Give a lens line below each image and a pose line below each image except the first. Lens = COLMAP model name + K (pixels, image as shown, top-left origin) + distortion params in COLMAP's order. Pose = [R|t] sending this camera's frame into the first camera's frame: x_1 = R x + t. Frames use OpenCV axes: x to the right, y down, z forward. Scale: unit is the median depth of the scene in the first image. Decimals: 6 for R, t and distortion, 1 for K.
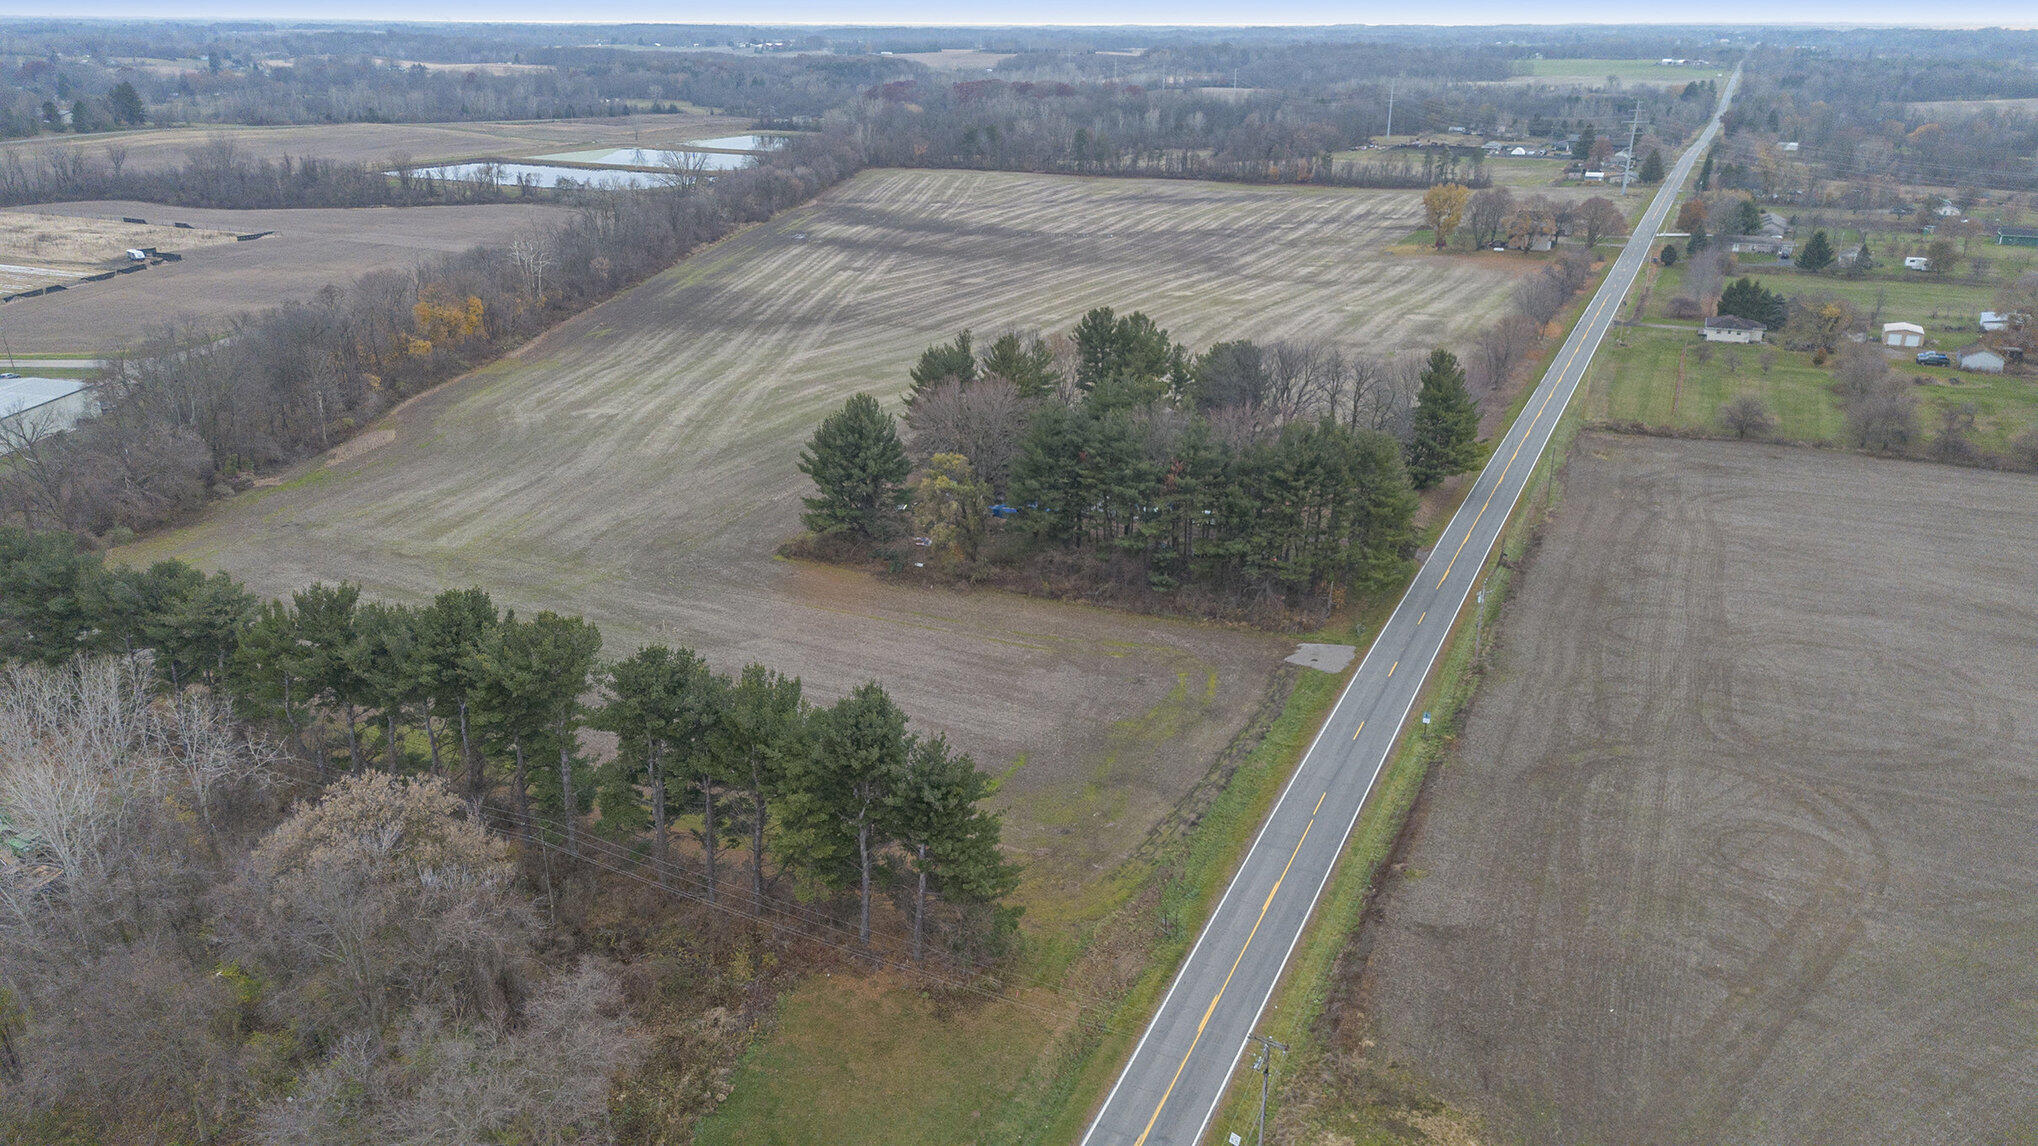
lens RADIAL K [[1436.2, 0, 1025.1], [0, 1436.2, 575.7], [0, 0, 1]] dist [0.079791, -0.078477]
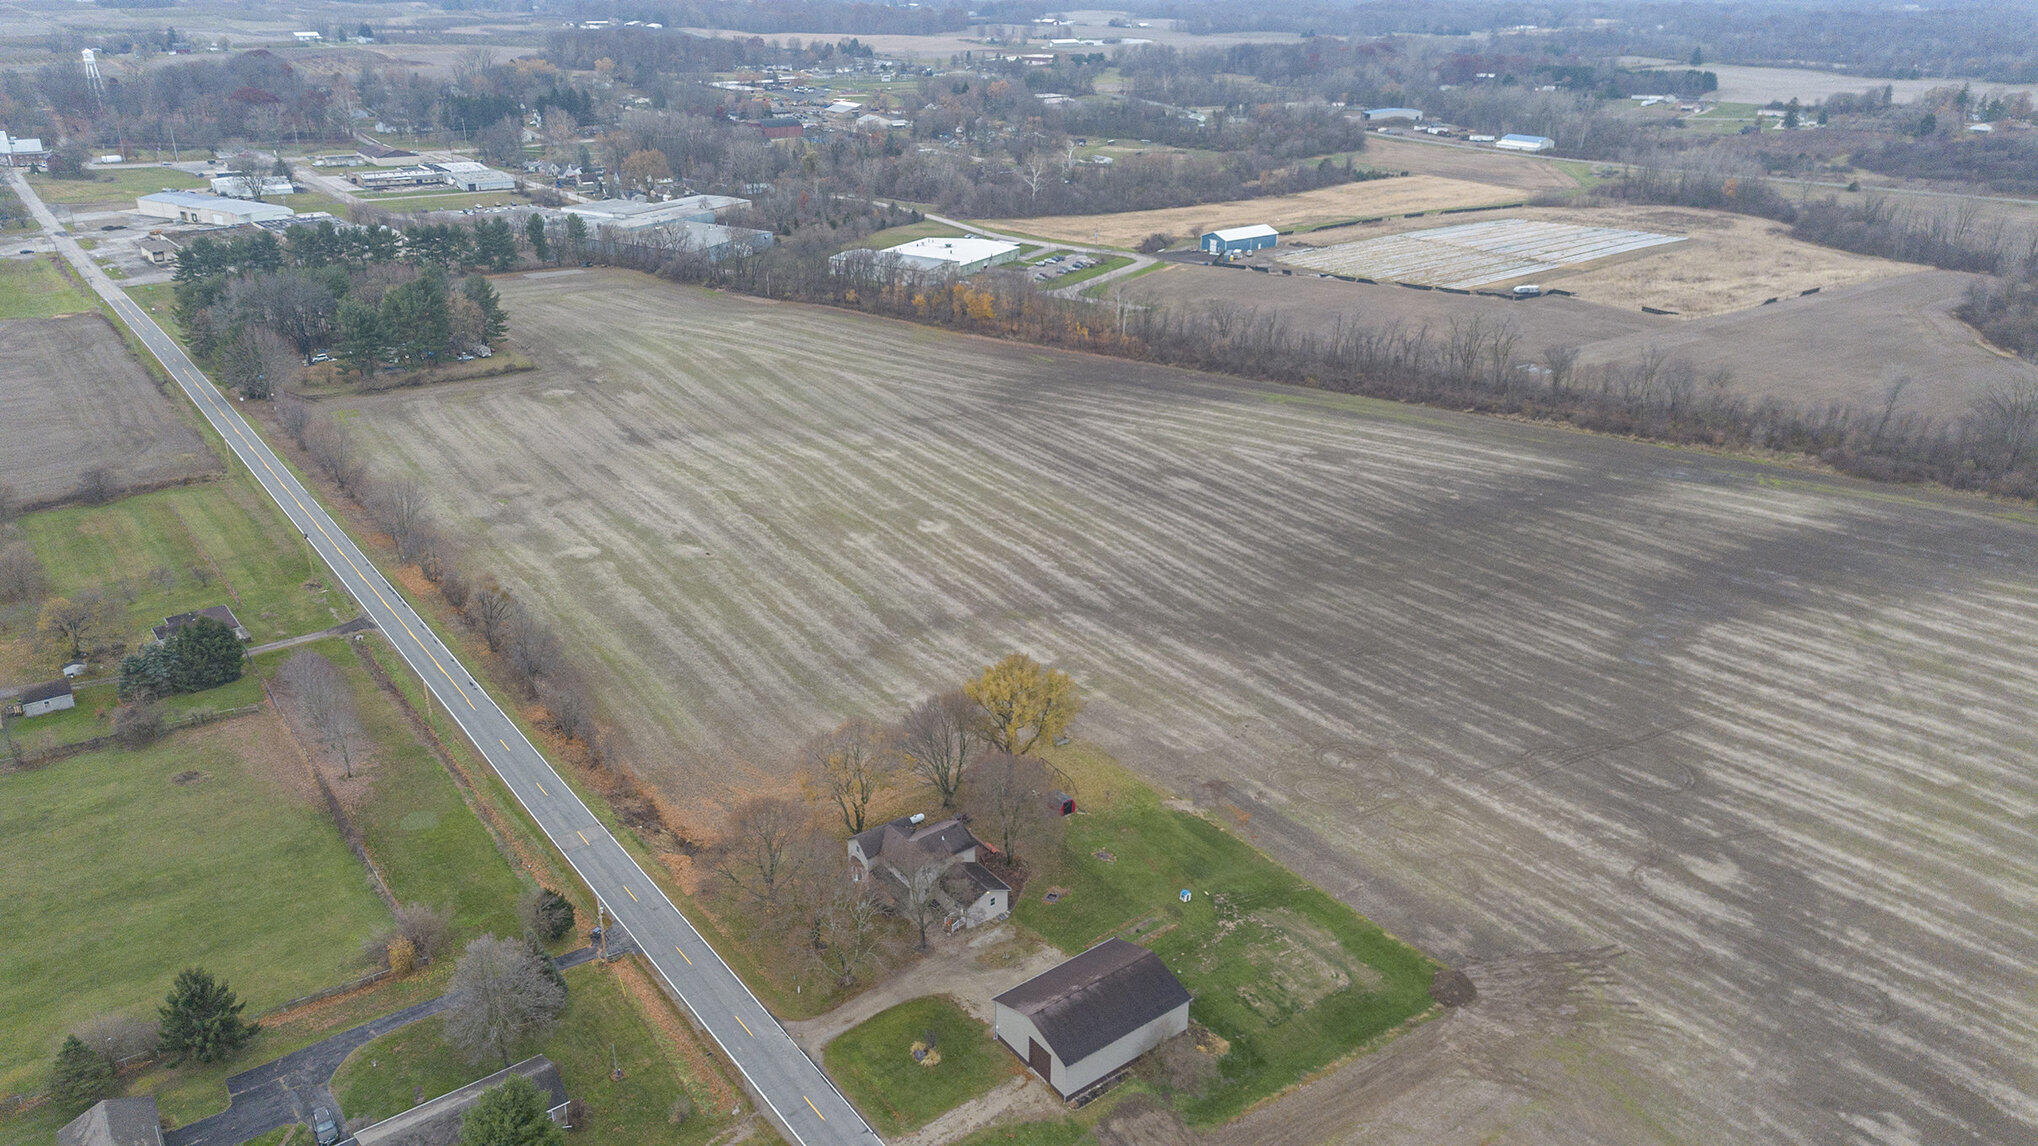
lens RADIAL K [[1436.2, 0, 1018.7], [0, 1436.2, 571.6], [0, 0, 1]] dist [0.079791, -0.078477]
pose [[-0.462734, 0.341457, -0.818098, 0.981277], [-0.324960, 0.793271, 0.514900, -0.793082], [0.824790, 0.504111, -0.256114, 1.668256]]
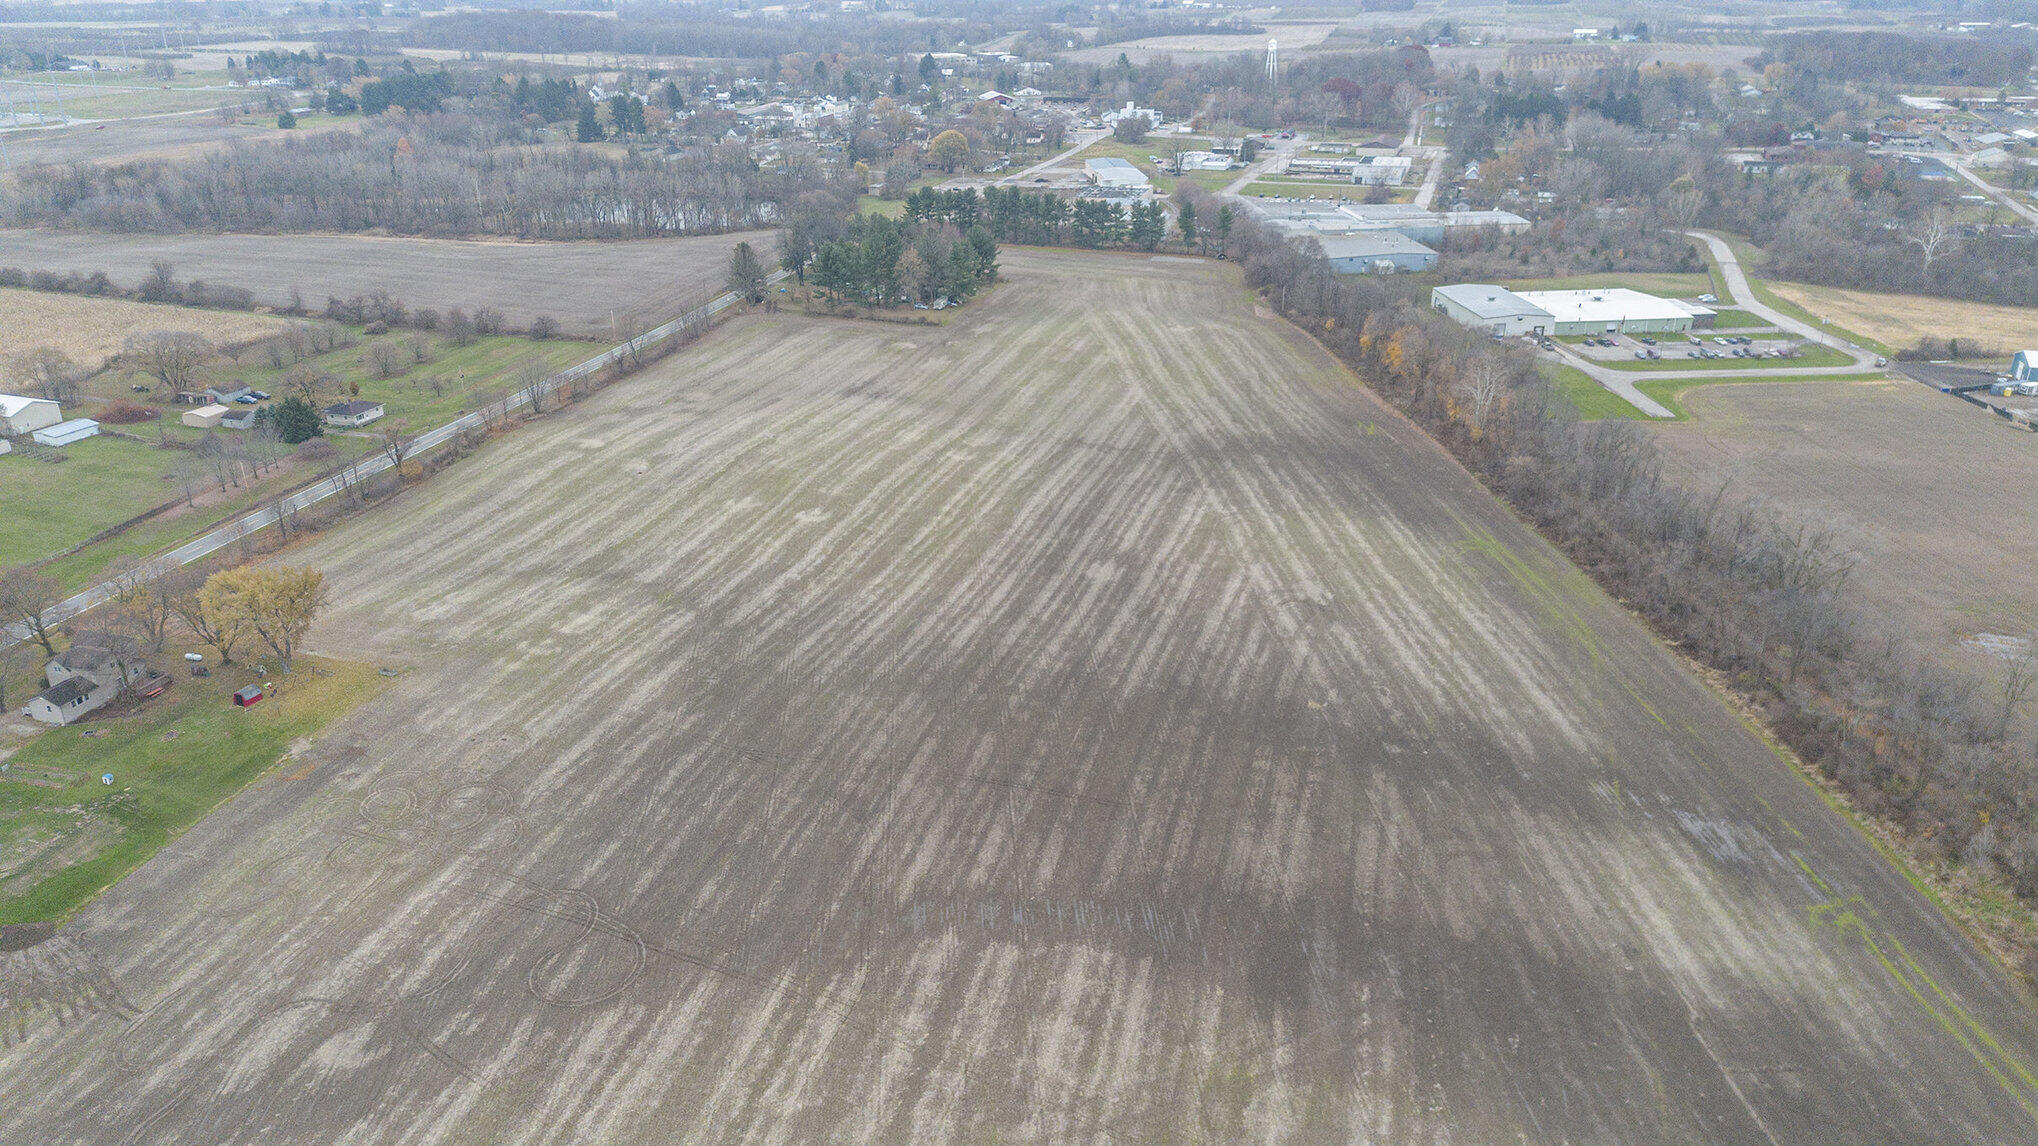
lens RADIAL K [[1436.2, 0, 1012.1], [0, 1436.2, 573.4], [0, 0, 1]] dist [0.079791, -0.078477]
pose [[-0.989406, 0.058229, -0.132986, 0.140831], [-0.051113, 0.717660, 0.694515, -0.976110], [0.135880, 0.693955, -0.707081, 2.133607]]
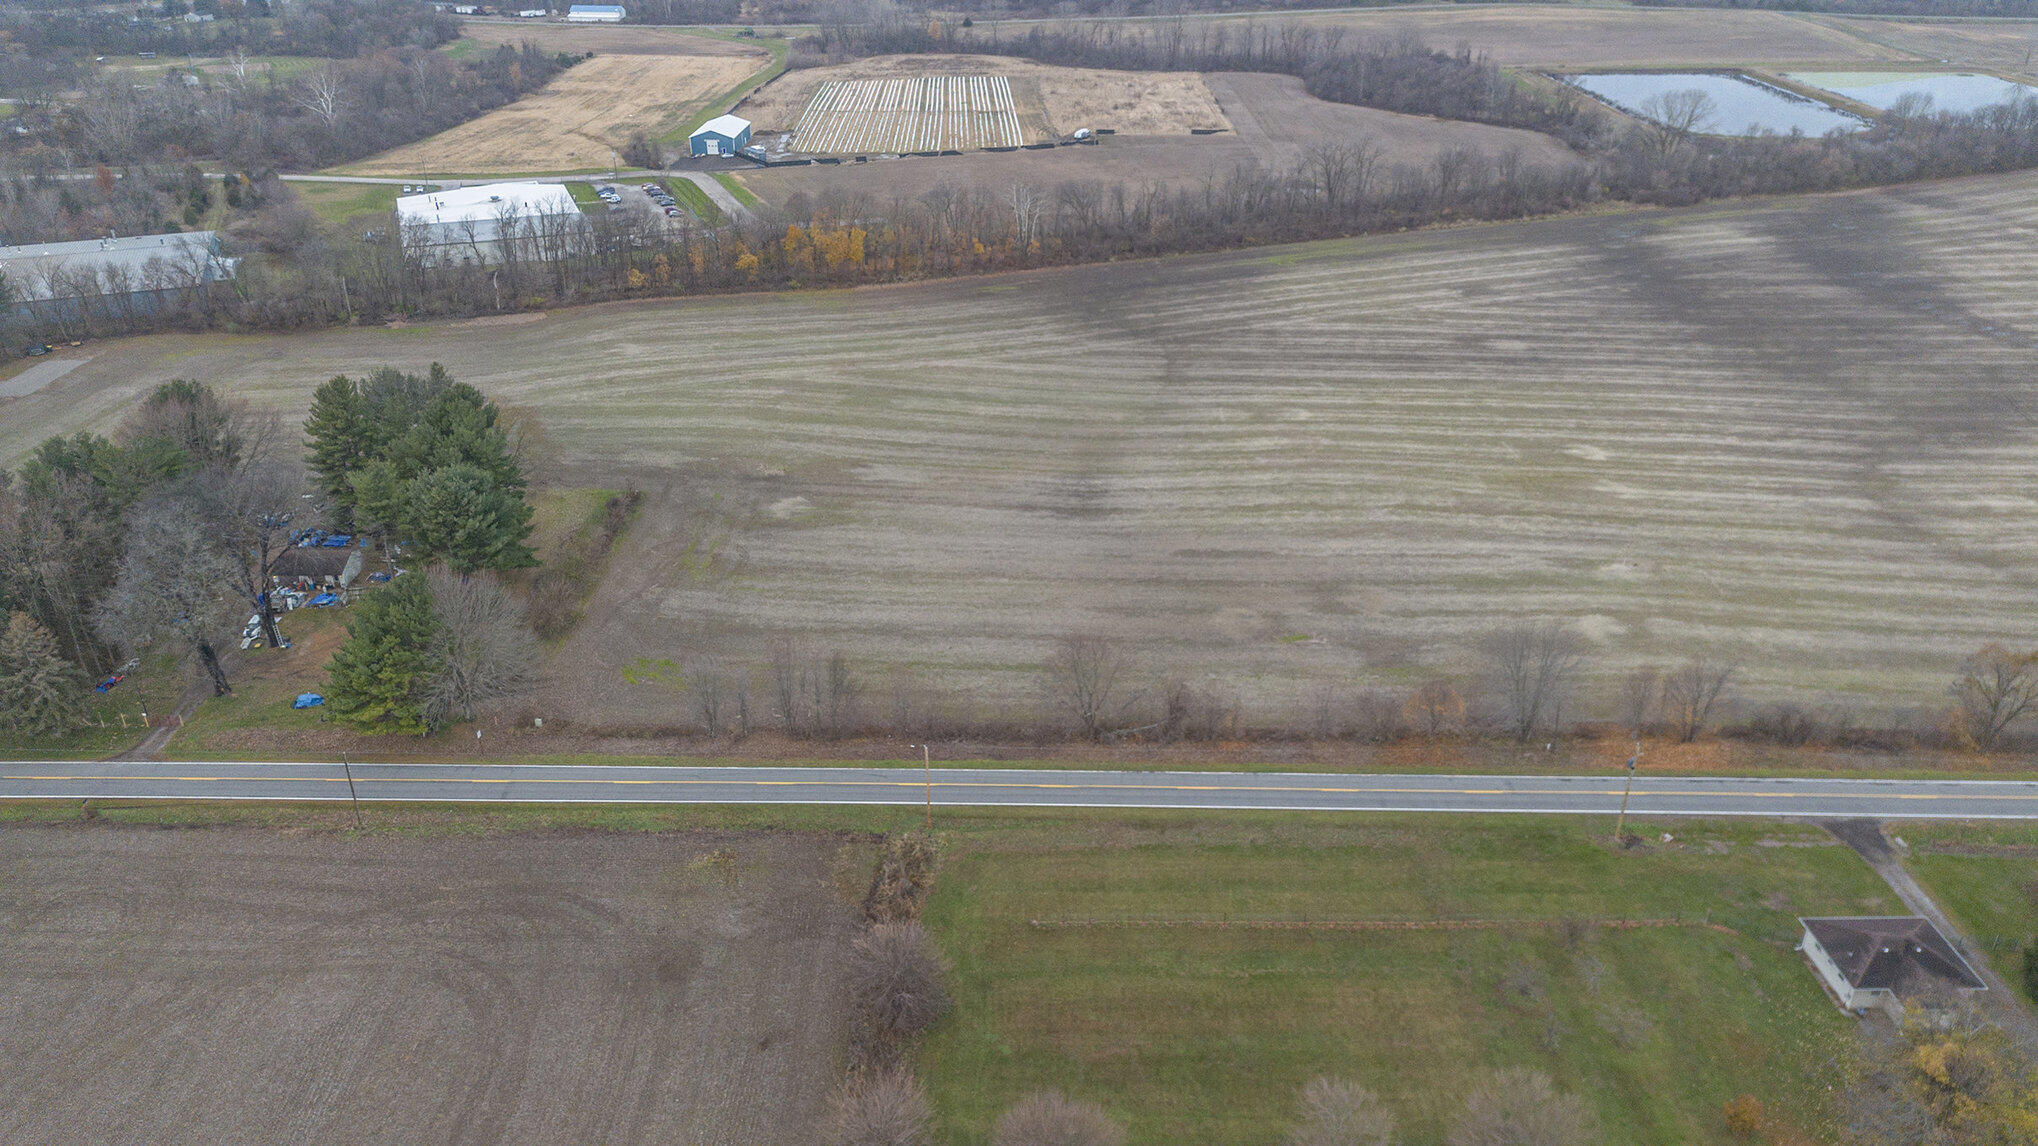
lens RADIAL K [[1436.2, 0, 1012.5], [0, 1436.2, 567.2], [0, 0, 1]] dist [0.079791, -0.078477]
pose [[0.424705, 0.404387, -0.809998, 0.720245], [-0.324491, 0.903248, 0.280801, -0.329606], [0.845181, 0.143579, 0.514834, 0.614173]]
